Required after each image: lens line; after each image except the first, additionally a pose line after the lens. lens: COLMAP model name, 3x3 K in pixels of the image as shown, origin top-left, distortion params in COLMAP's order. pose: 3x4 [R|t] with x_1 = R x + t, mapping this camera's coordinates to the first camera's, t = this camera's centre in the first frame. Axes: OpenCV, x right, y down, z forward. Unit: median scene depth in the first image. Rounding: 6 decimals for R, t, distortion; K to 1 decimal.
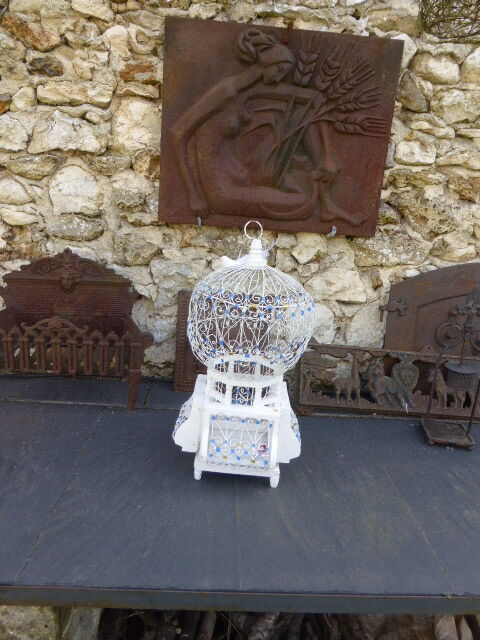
lens RADIAL K [[479.0, 0, 238.4], [0, 479.0, 318.5], [0, 0, 1]] dist [0.010469, 0.003820]
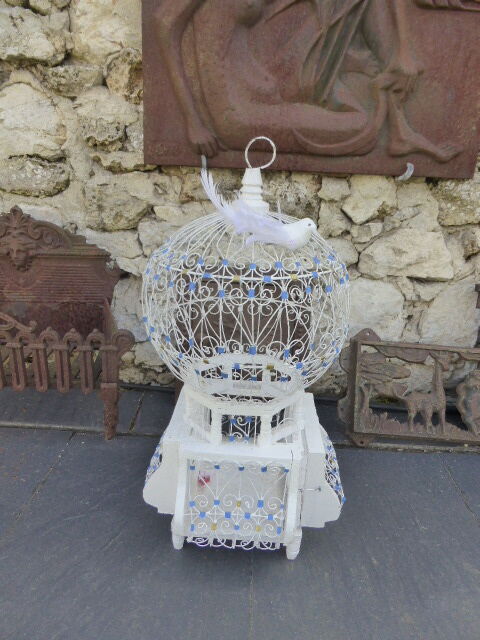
lens RADIAL K [[479.0, 0, 239.3], [0, 479.0, 320.7], [0, 0, 1]] dist [0.010469, 0.003820]
pose [[0.996435, -0.002450, -0.084329, 0.023789], [0.008219, 0.997643, 0.068131, -0.026188], [0.083964, -0.068581, 0.994106, 0.322648]]
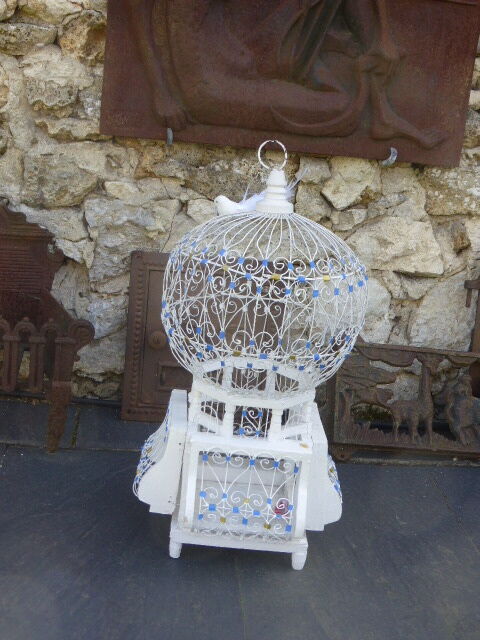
lens RADIAL K [[886.6, 0, 243.2], [0, 886.6, 313.3], [0, 0, 1]] dist [-0.045871, 0.000000]
pose [[0.998612, 0.010403, 0.051624, -0.045108], [-0.010896, 0.999897, 0.009290, 0.007225], [-0.051522, -0.009840, 0.998623, -0.104364]]
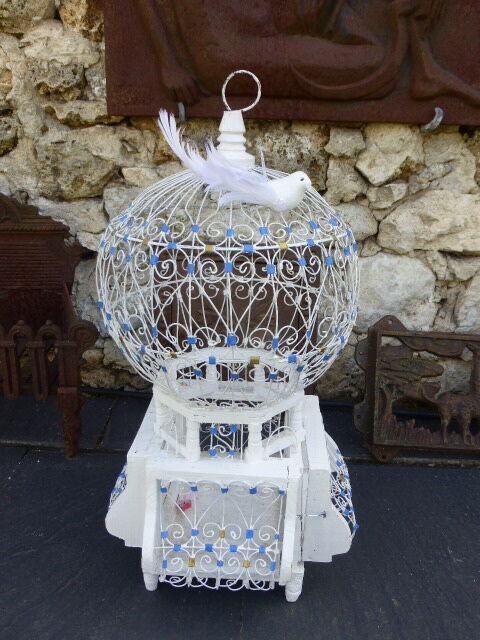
lens RADIAL K [[582.4, 0, 241.3], [0, 582.4, 320.6], [0, 0, 1]] dist [-0.008427, 0.000000]
pose [[0.995411, -0.016795, -0.094204, 0.042744], [0.024353, 0.996524, 0.079666, -0.018119], [0.092538, -0.081595, 0.992360, 0.339508]]
